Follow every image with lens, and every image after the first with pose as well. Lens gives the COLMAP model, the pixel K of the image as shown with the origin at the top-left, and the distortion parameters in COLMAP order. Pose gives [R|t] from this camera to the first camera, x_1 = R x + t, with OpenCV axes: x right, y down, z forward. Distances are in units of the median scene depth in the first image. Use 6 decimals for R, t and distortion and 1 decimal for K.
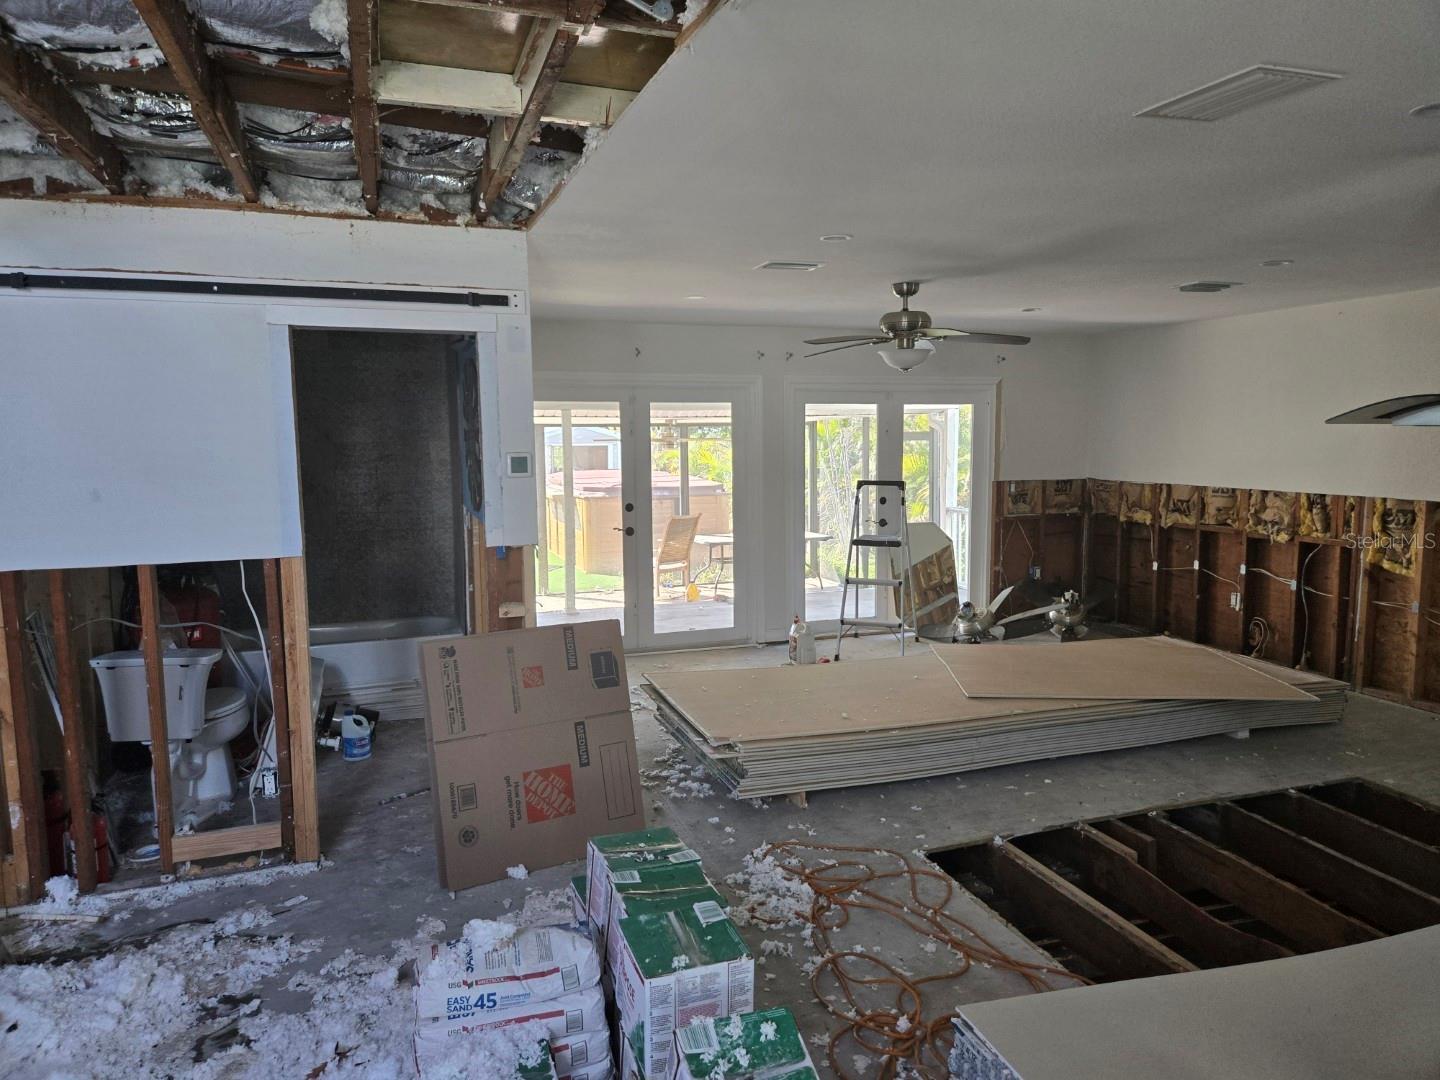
lens RADIAL K [[956.5, 0, 720.0], [0, 956.5, 540.0], [0, 0, 1]] dist [0.004874, 0.000393]
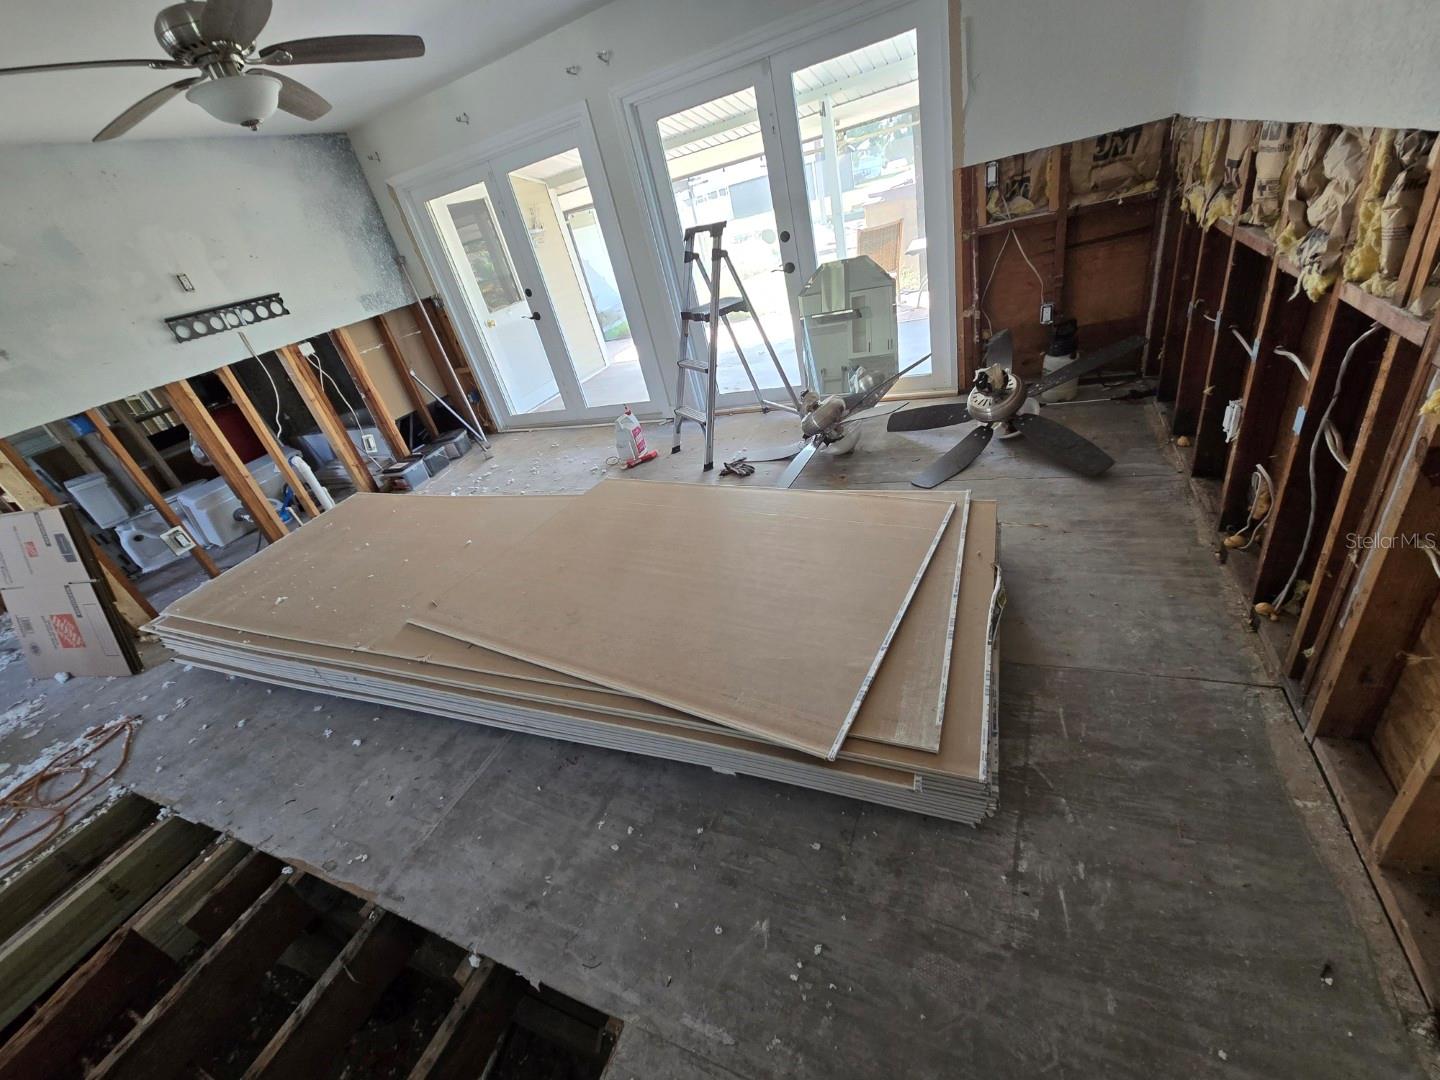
lens RADIAL K [[594.6, 0, 710.2], [0, 594.6, 545.4], [0, 0, 1]] dist [-0.000845, 0.000720]
pose [[0.713752, 0.207627, -0.668917, 0.481308], [0.149231, 0.888039, 0.434875, -0.036140], [0.684316, -0.410216, 0.602855, 0.550671]]
